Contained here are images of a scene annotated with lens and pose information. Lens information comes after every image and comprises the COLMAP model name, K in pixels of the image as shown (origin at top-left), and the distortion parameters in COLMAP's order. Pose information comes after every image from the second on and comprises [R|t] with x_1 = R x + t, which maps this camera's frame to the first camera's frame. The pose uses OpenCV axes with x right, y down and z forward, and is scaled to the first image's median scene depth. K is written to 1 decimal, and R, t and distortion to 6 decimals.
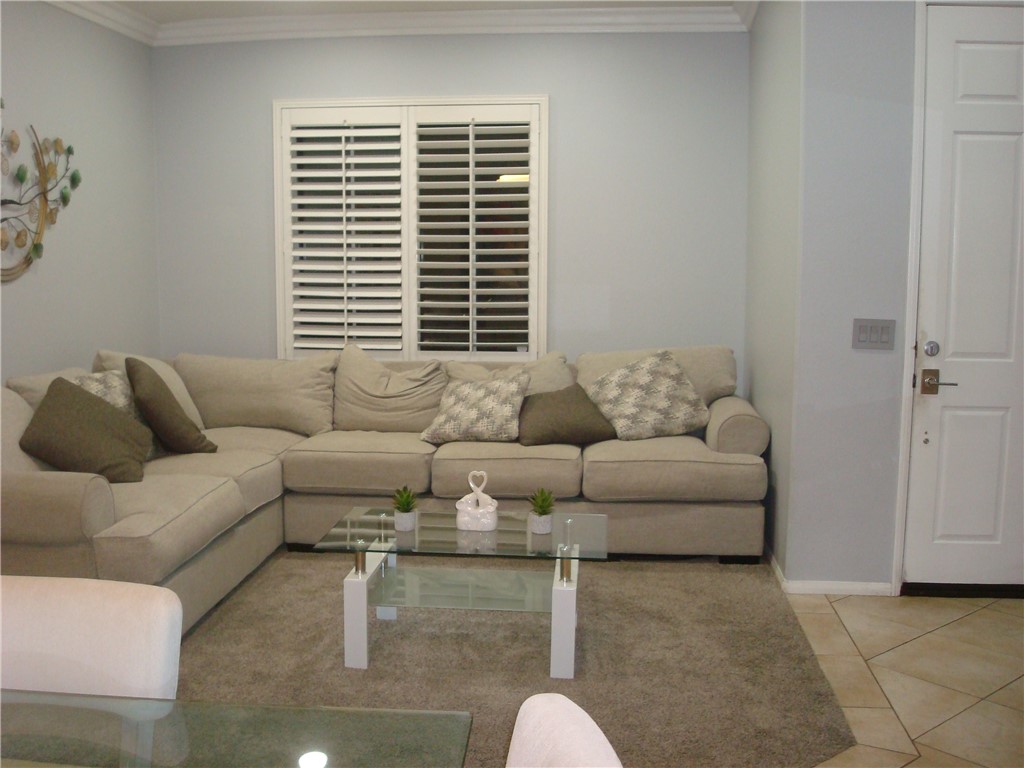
lens RADIAL K [[1083.4, 0, 512.0], [0, 1083.4, 384.0], [0, 0, 1]] dist [-0.070315, -0.114248]
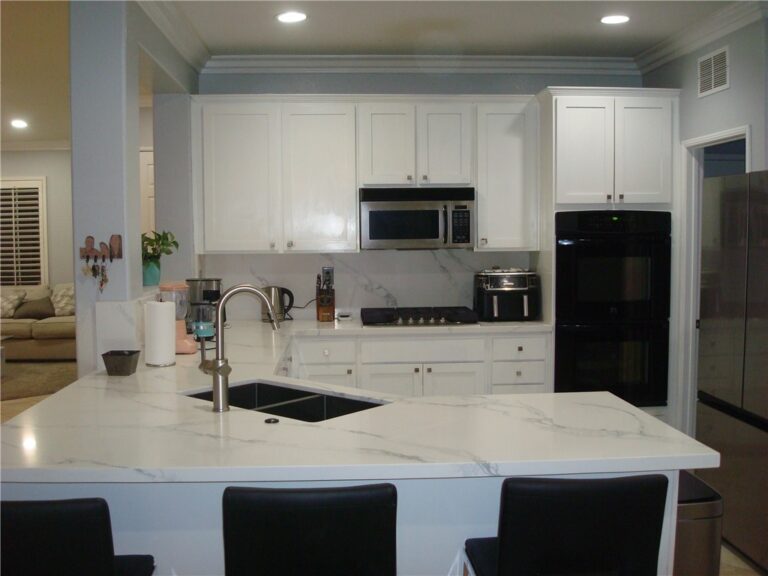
lens RADIAL K [[812.5, 0, 384.0], [0, 812.5, 288.0], [0, 0, 1]] dist [-0.070315, -0.114248]
pose [[0.988625, -0.022253, 0.148748, 0.574958], [0.030772, 0.998000, -0.055214, 0.110529], [-0.147222, 0.059163, 0.987332, -0.942146]]
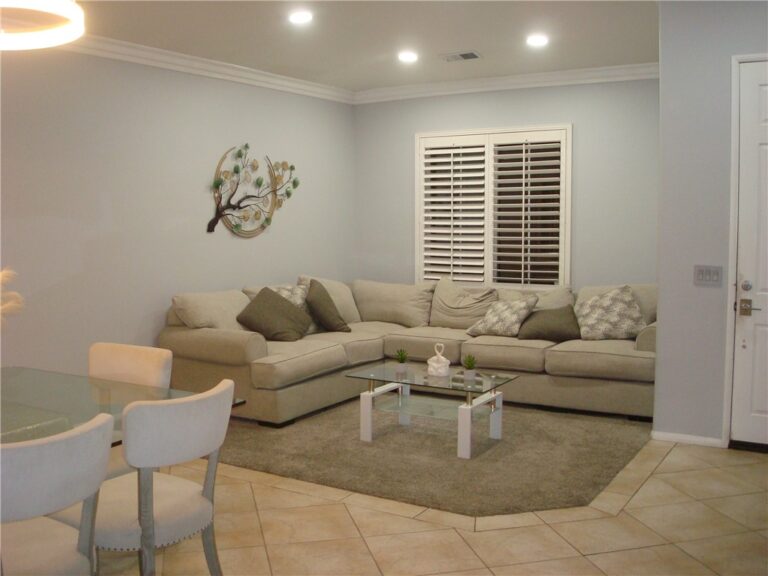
lens RADIAL K [[812.5, 0, 384.0], [0, 812.5, 288.0], [0, 0, 1]] dist [-0.070315, -0.114248]
pose [[0.901923, 0.031329, -0.430760, 0.347211], [-0.046727, 0.998590, -0.025210, 0.019082], [0.429362, 0.042866, 0.902115, -0.205456]]
